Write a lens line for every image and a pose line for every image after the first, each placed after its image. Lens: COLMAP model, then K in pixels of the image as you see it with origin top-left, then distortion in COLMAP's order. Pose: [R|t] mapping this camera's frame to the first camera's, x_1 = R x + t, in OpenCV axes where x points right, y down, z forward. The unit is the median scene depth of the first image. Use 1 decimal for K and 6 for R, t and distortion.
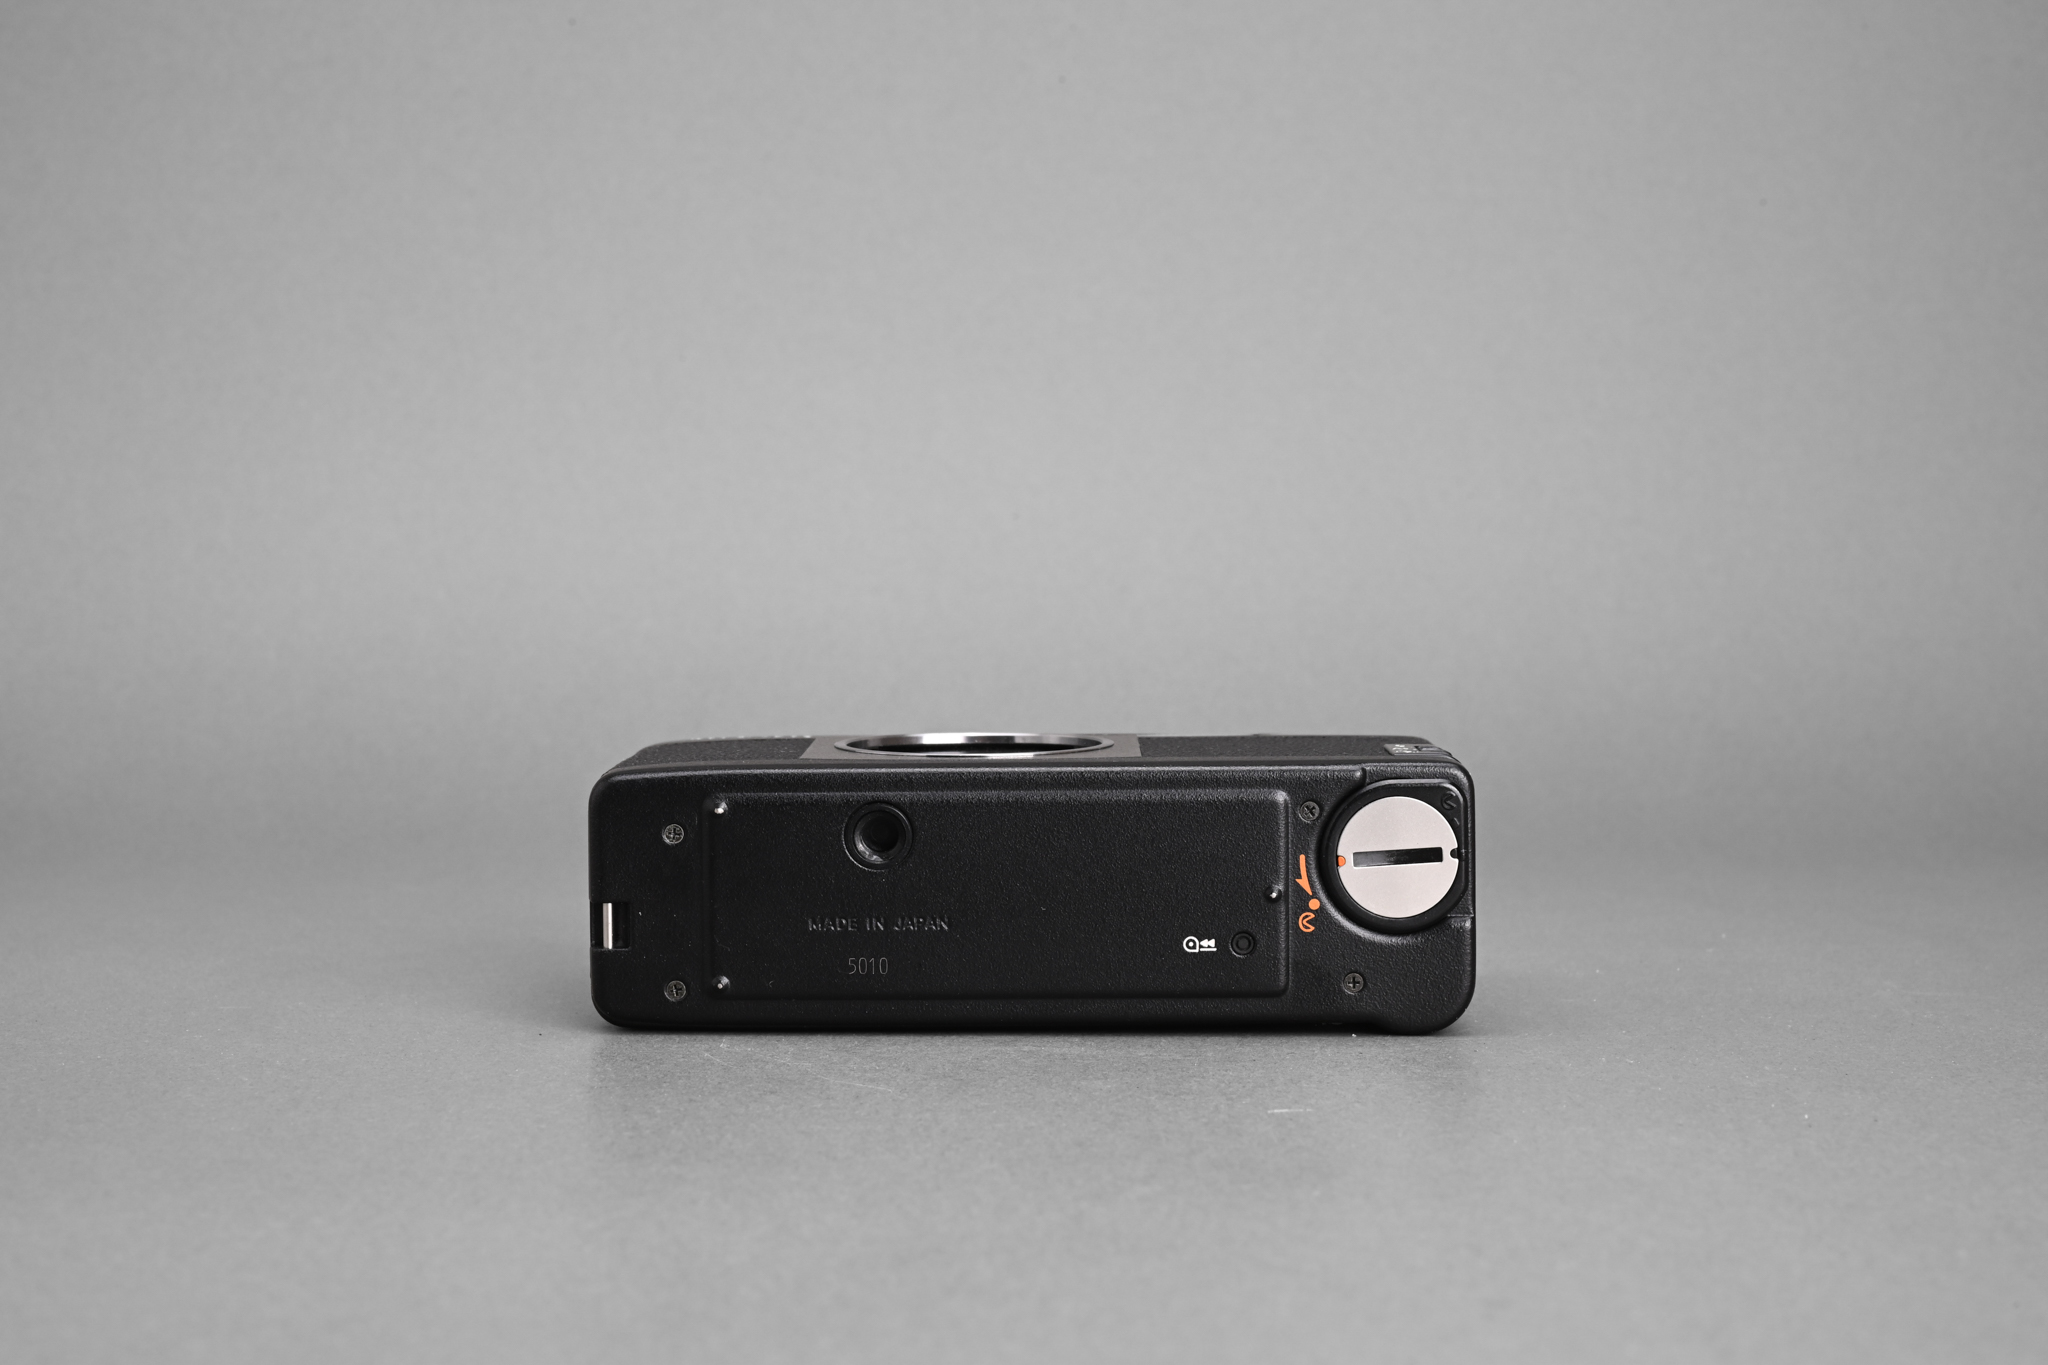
lens RADIAL K [[3209.4, 0, 1024.3], [0, 3209.4, 677.2], [0, 0, 1]] dist [0.163388, 0.000000]
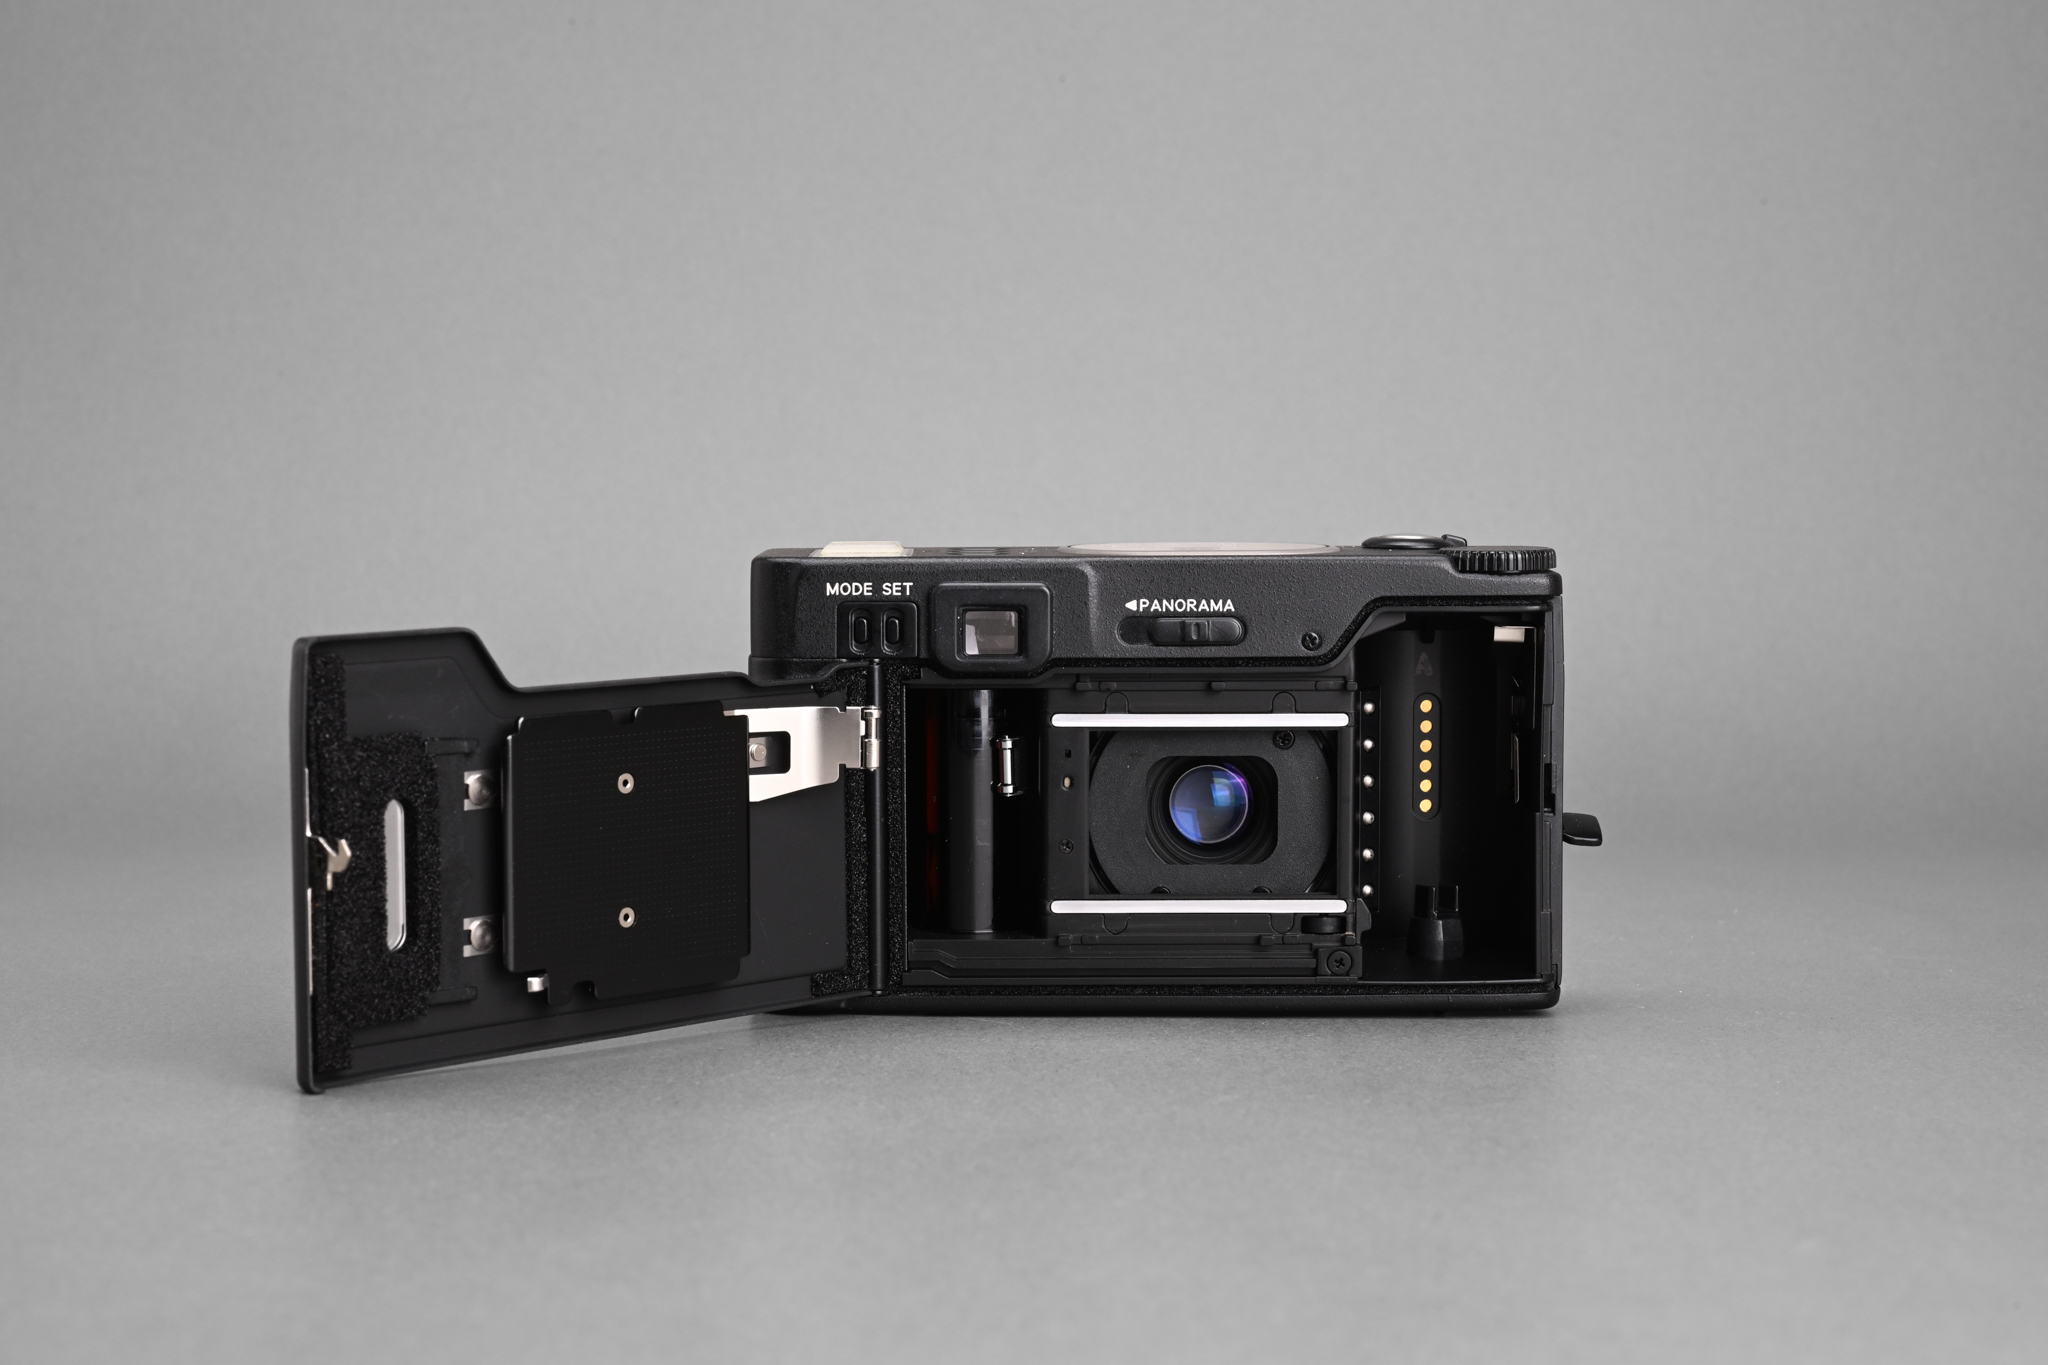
lens RADIAL K [[3209.4, 0, 1011.5], [0, 3209.4, 675.8], [0, 0, 1]] dist [0.163388, 0.000000]
pose [[0.999613, 0.004286, -0.027489, -0.010780], [-0.004431, 0.999977, -0.005201, 0.007402], [0.027466, 0.005321, 0.999609, -0.221776]]
